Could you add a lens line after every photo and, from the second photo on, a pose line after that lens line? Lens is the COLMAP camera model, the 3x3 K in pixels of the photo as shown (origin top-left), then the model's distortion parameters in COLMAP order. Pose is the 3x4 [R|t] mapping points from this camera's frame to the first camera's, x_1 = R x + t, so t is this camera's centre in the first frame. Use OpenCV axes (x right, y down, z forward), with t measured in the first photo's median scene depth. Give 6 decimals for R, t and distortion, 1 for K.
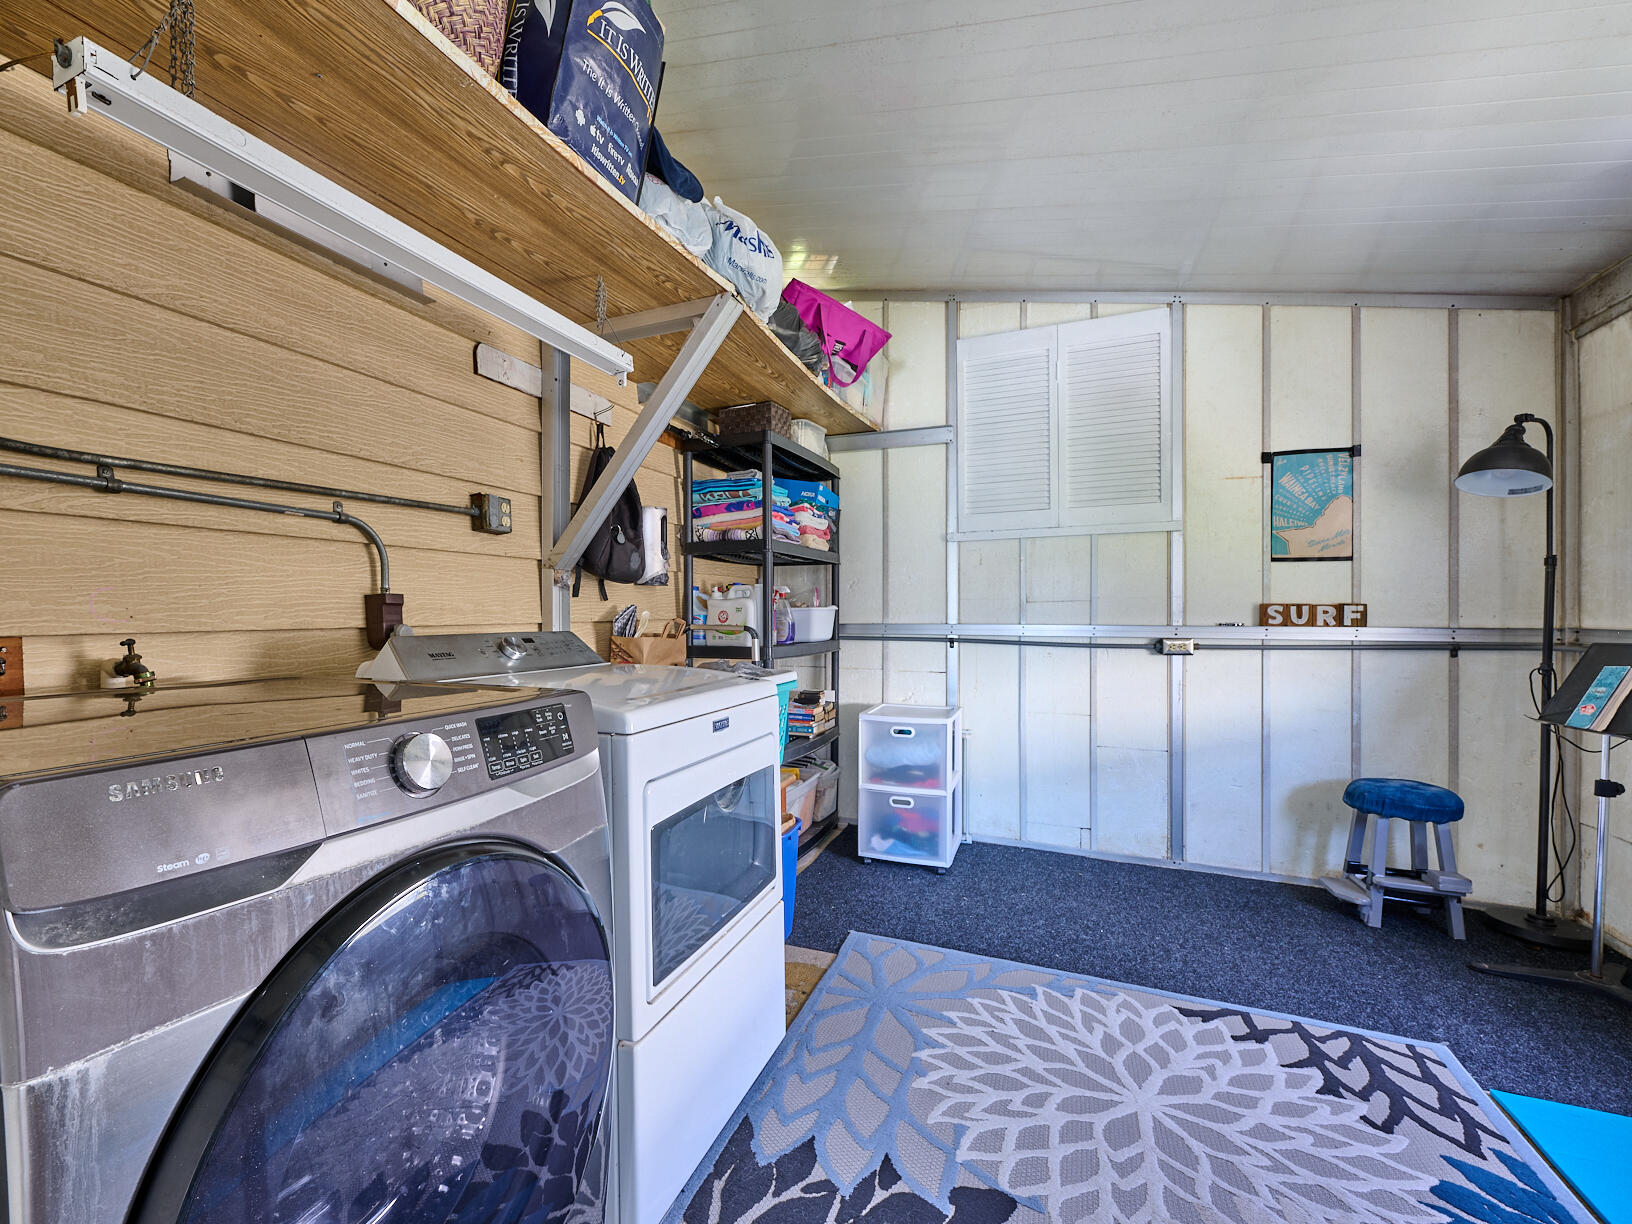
lens RADIAL K [[727.7, 0, 810.1], [0, 727.7, 607.6], [0, 0, 1]] dist [0.000131, 0.000004]
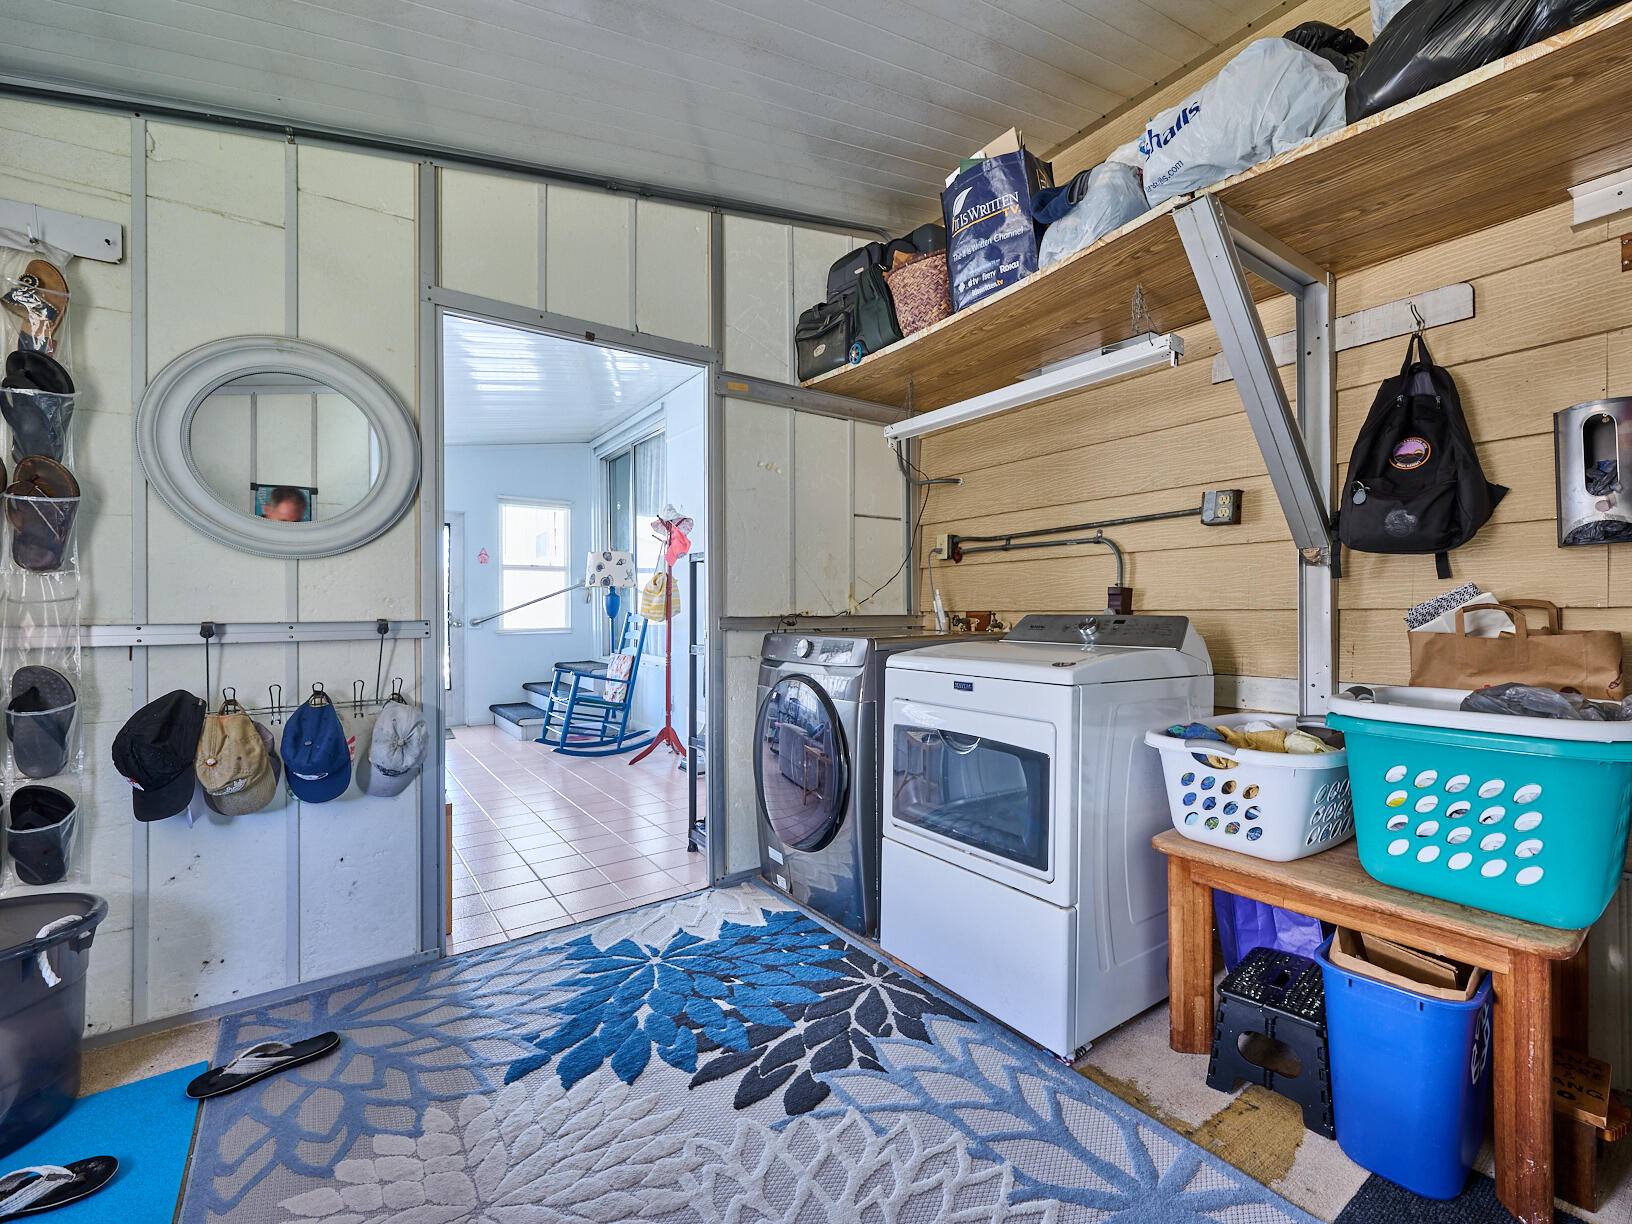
lens RADIAL K [[727.7, 0, 810.1], [0, 727.7, 607.6], [0, 0, 1]] dist [0.000131, 0.000004]
pose [[-0.593810, -0.000038, -0.804606, 1.076916], [0.007221, 0.999959, -0.005377, 0.028534], [0.804573, -0.009003, -0.593785, 1.561231]]
